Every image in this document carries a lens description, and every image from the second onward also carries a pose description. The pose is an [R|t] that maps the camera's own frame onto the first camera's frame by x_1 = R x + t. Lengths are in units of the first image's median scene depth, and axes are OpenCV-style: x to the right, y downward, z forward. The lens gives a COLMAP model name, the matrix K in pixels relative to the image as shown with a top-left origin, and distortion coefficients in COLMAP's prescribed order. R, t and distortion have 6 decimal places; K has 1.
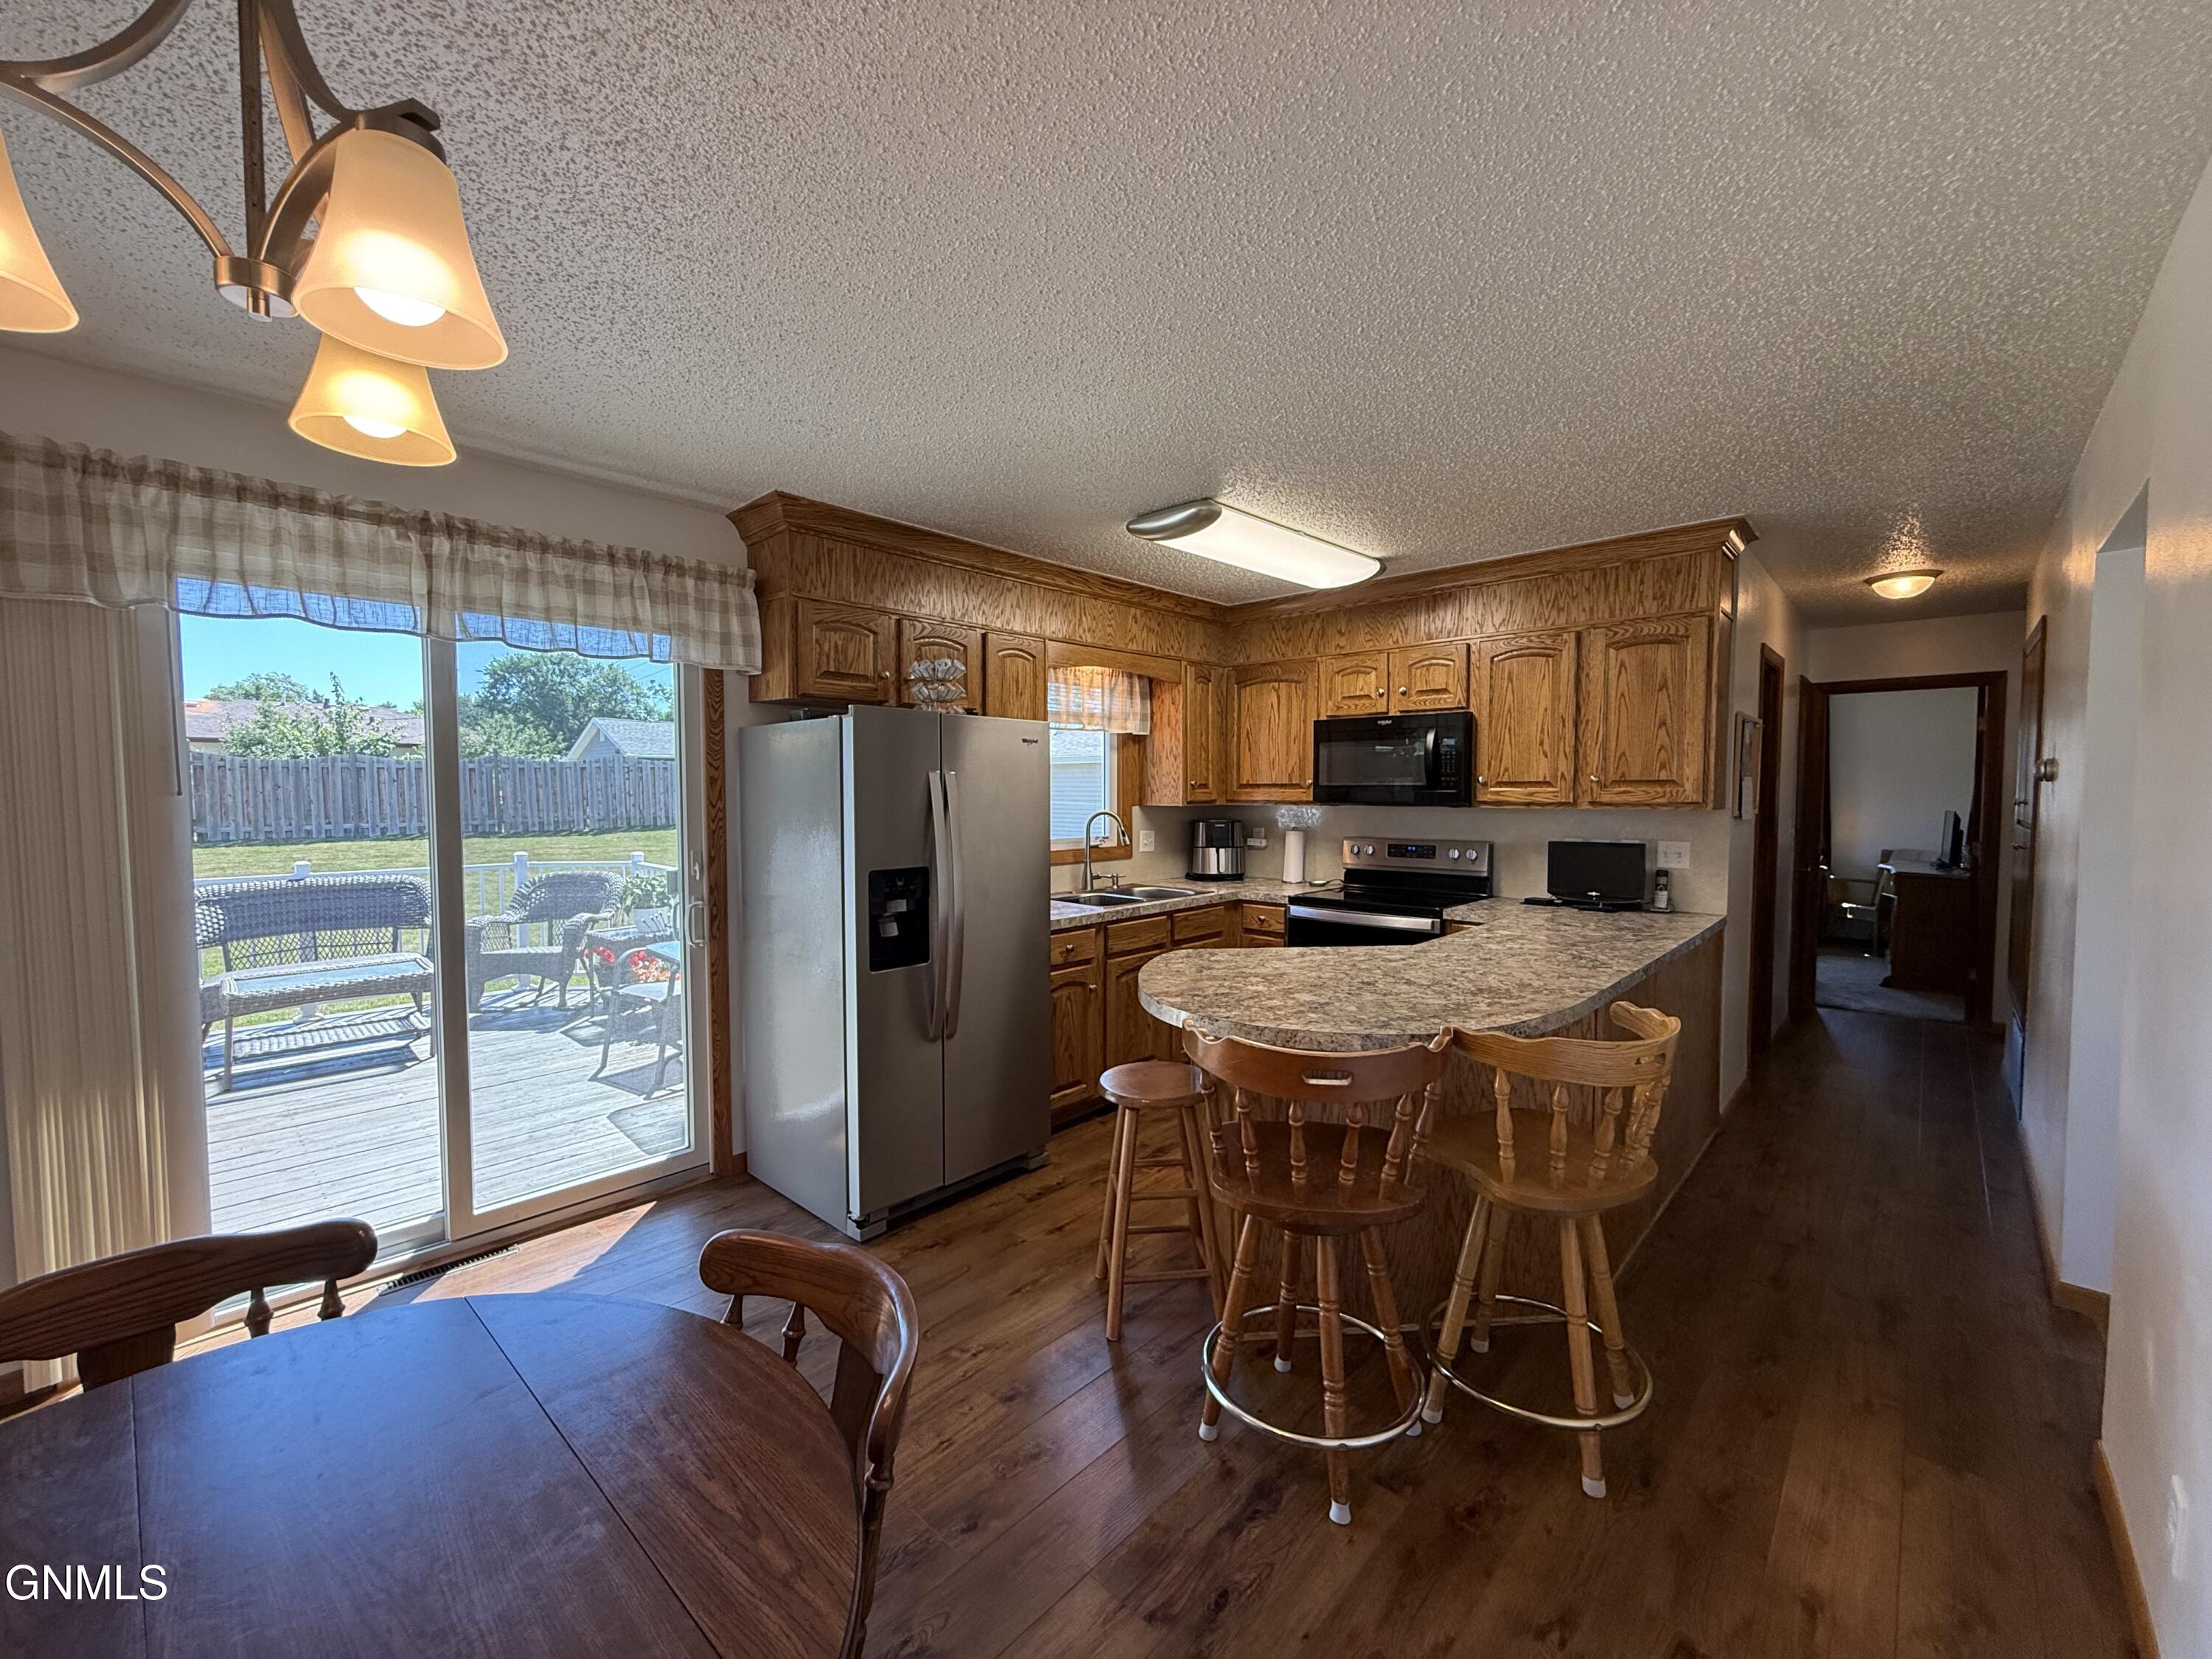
lens RADIAL K [[880.6, 0, 1100.5], [0, 880.6, 831.6], [0, 0, 1]] dist [-0.000893, 0.000649]
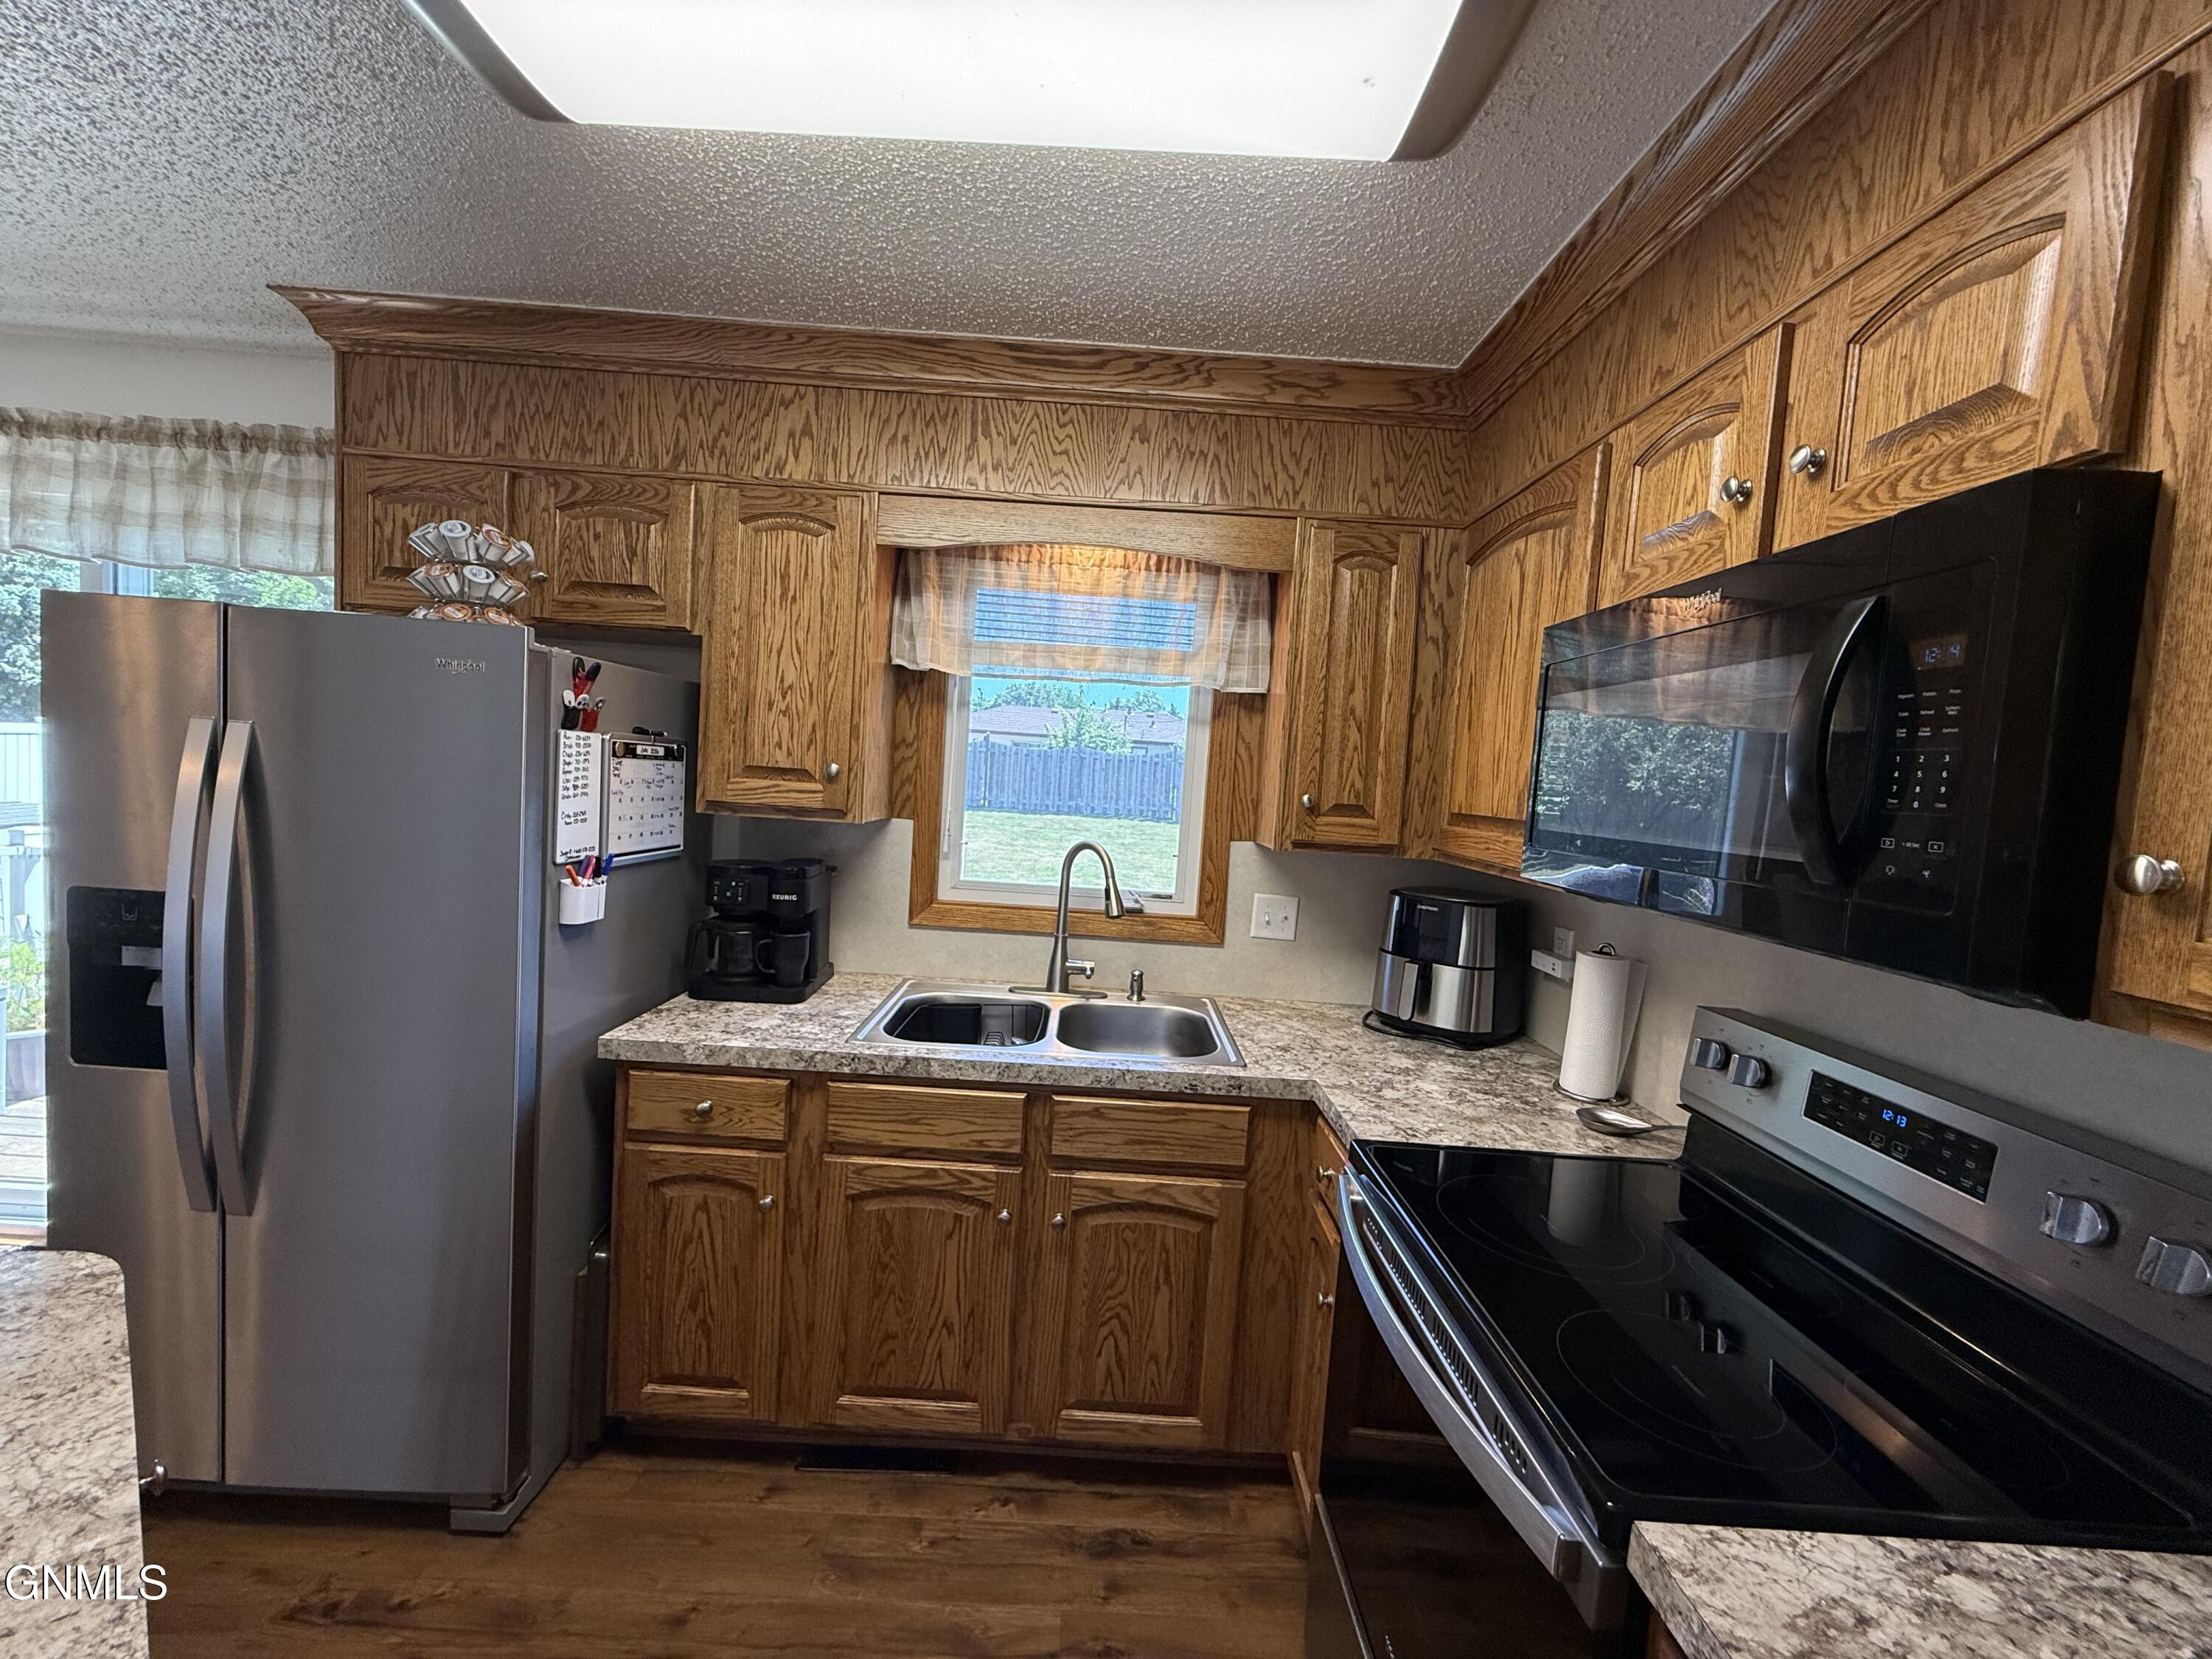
lens RADIAL K [[880.6, 0, 1100.5], [0, 880.6, 831.4], [0, 0, 1]] dist [-0.000893, 0.000649]
pose [[0.691000, 0.093236, -0.716816, 0.376191], [-0.101362, 0.994347, 0.031622, -0.046994], [0.715712, 0.050807, 0.696545, 0.678729]]
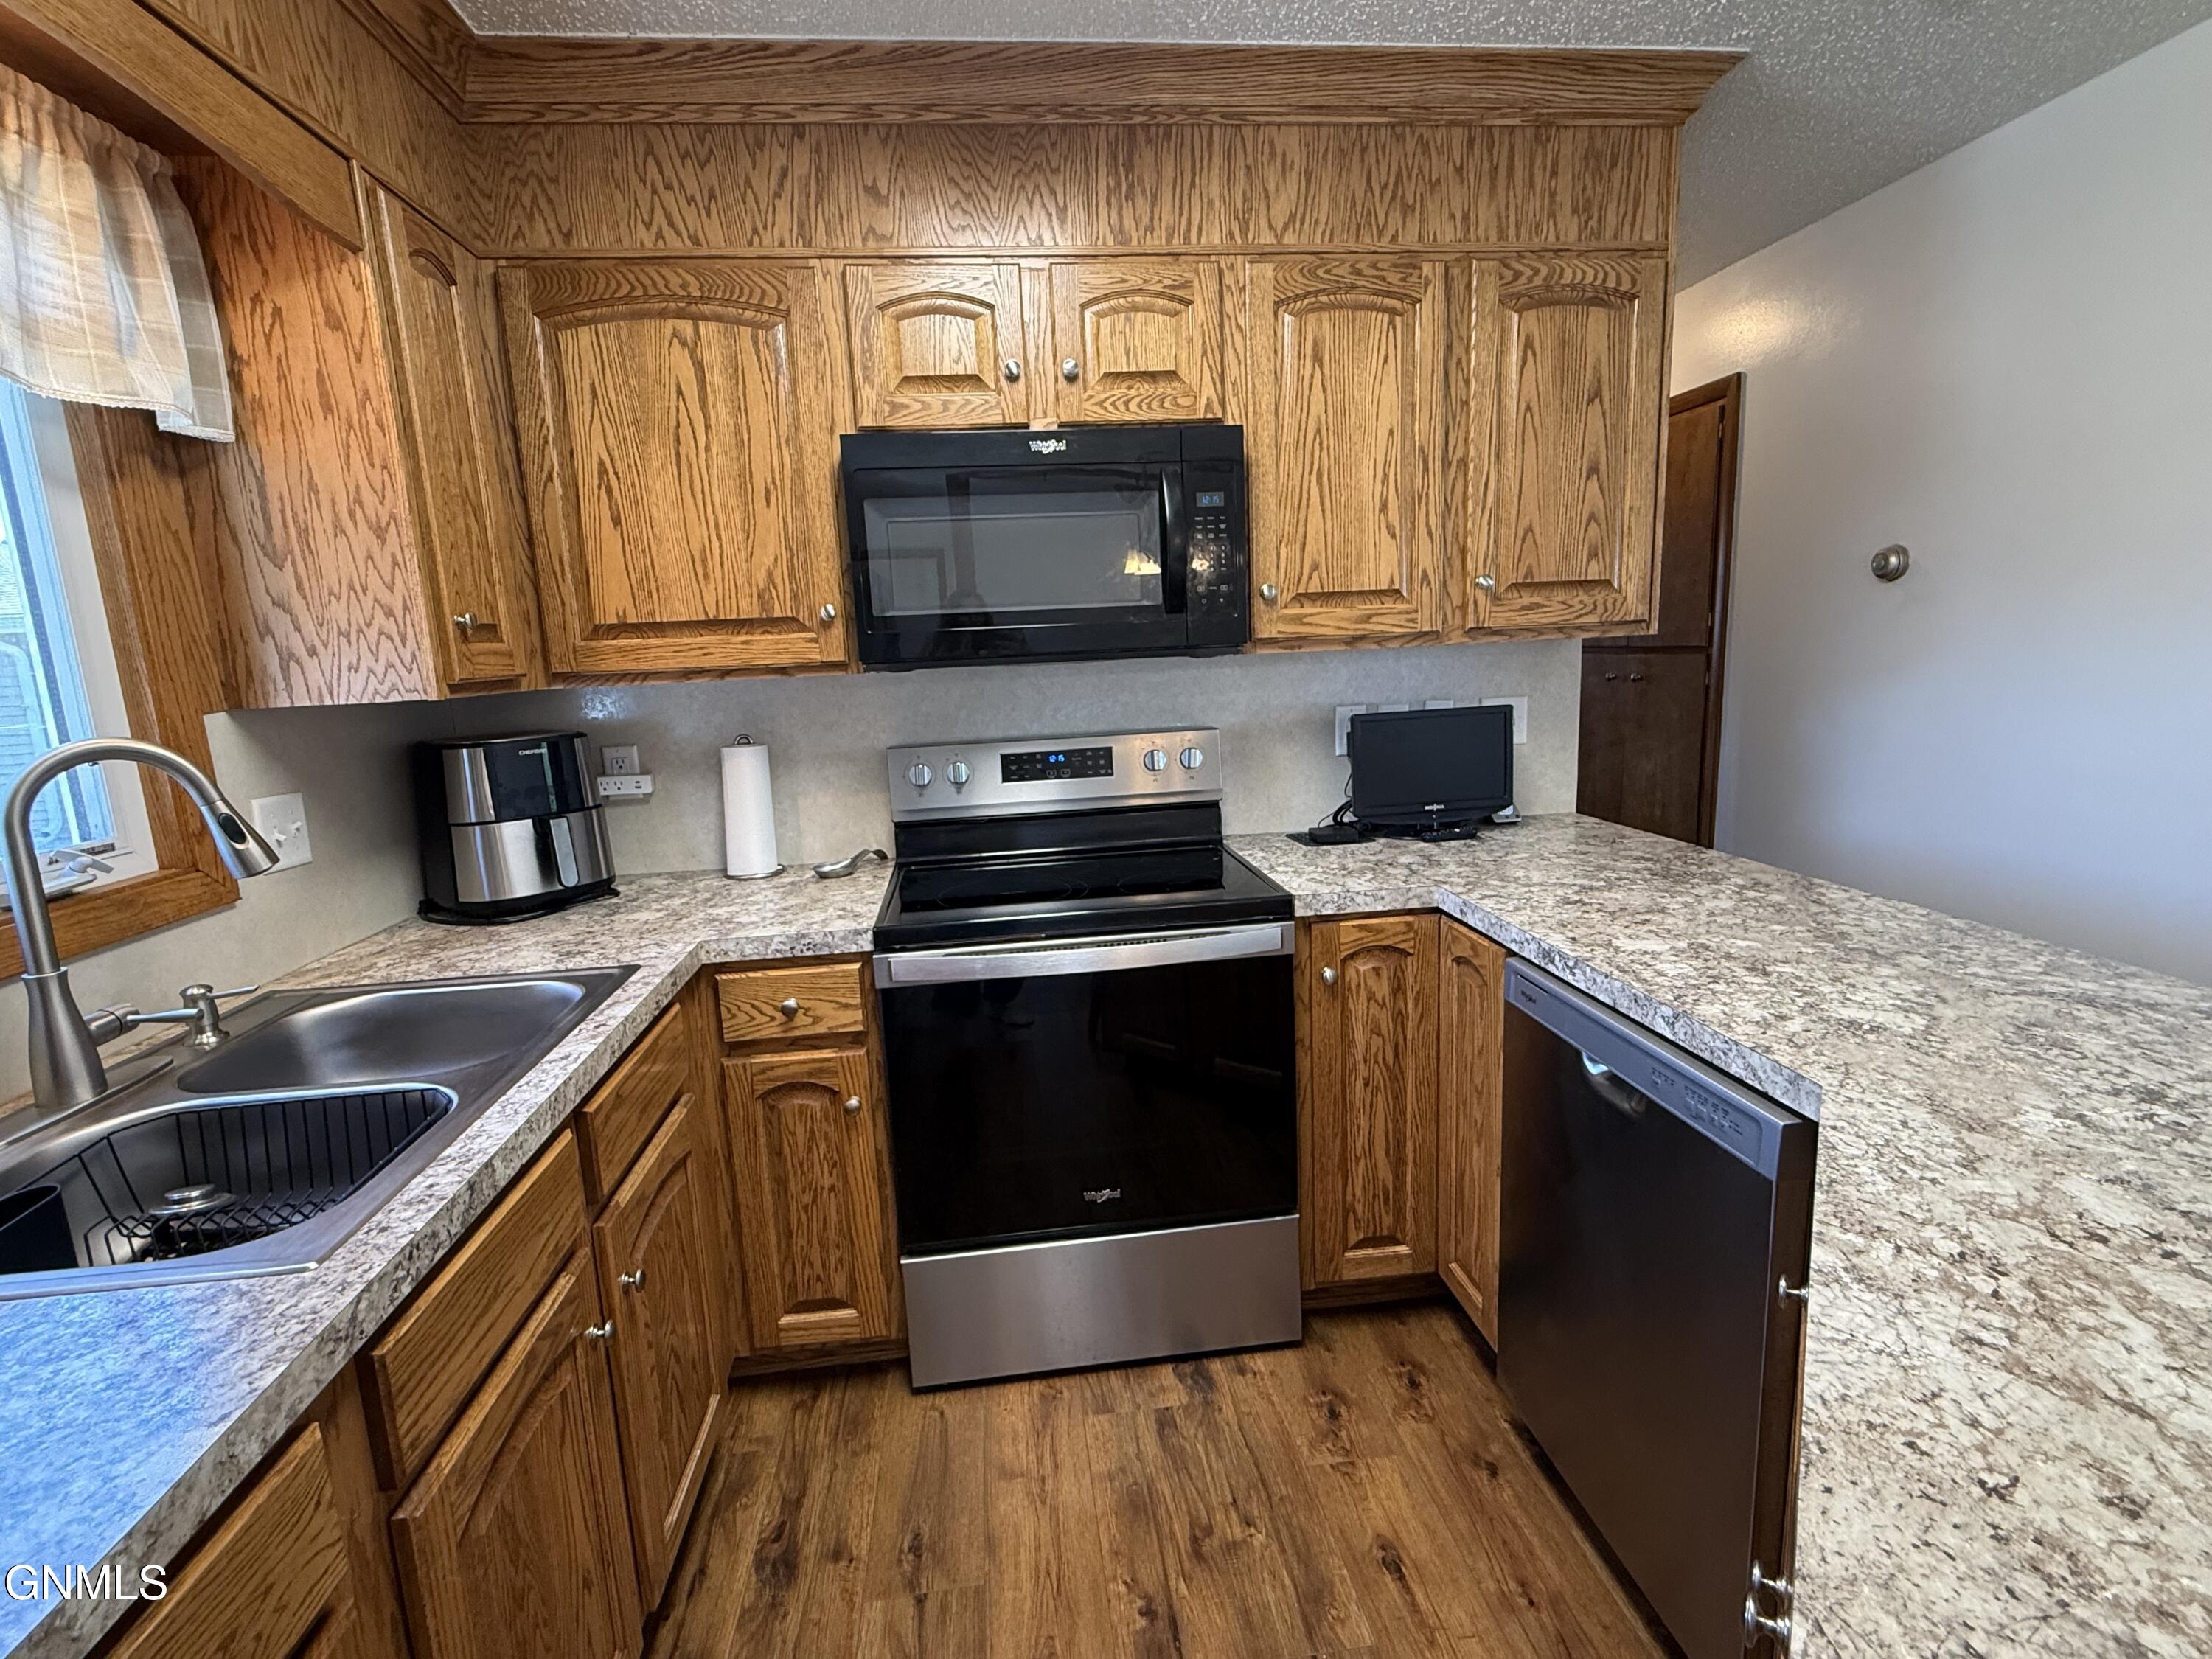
lens RADIAL K [[1047.6, 0, 1104.6], [0, 1047.6, 831.1], [0, 0, 1]] dist [0.002926, 0.000290]
pose [[0.639721, -0.161657, 0.751415, -0.038465], [0.081645, 0.986393, 0.142700, -0.018741], [-0.764259, -0.029938, 0.644214, 0.650474]]
